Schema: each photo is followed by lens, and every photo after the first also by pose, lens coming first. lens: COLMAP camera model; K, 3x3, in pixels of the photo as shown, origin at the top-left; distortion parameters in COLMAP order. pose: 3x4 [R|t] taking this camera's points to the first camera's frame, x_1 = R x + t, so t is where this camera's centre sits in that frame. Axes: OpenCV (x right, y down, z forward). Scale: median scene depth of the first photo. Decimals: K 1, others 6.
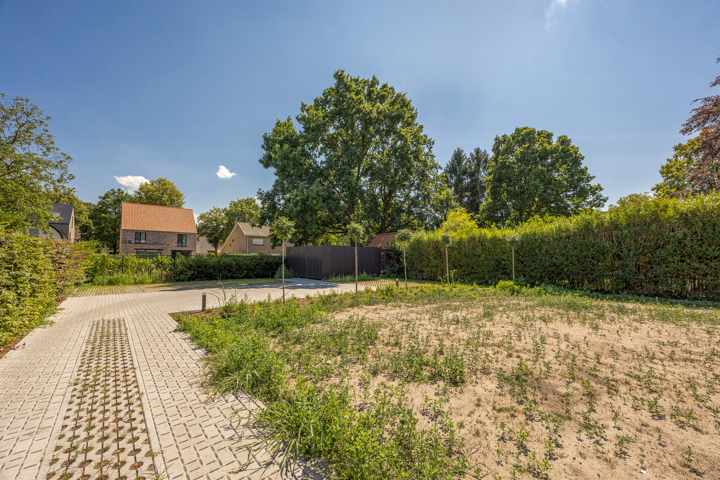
lens RADIAL K [[281.6, 0, 360.9], [0, 281.6, 242.7], [0, 0, 1]] dist [-0.001308, -0.000127]
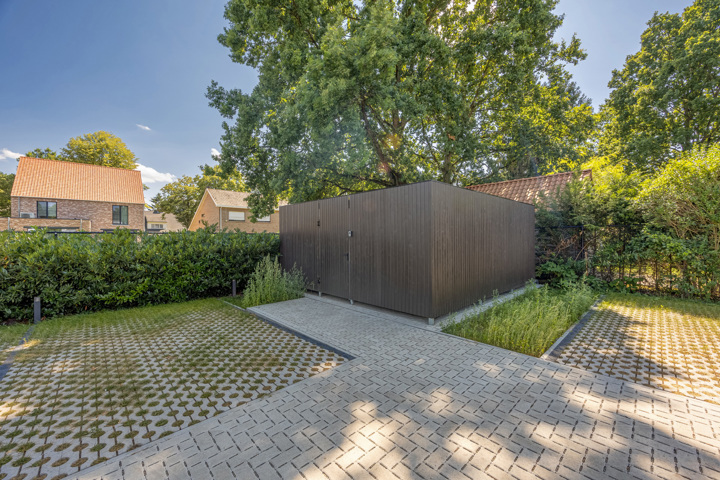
lens RADIAL K [[281.6, 0, 358.7], [0, 281.6, 237.7], [0, 0, 1]] dist [-0.001308, -0.000127]
pose [[0.999649, -0.014441, 0.022220, -0.084610], [0.013287, 0.998600, 0.051199, 0.019052], [-0.022928, -0.050886, 0.998441, 0.313878]]
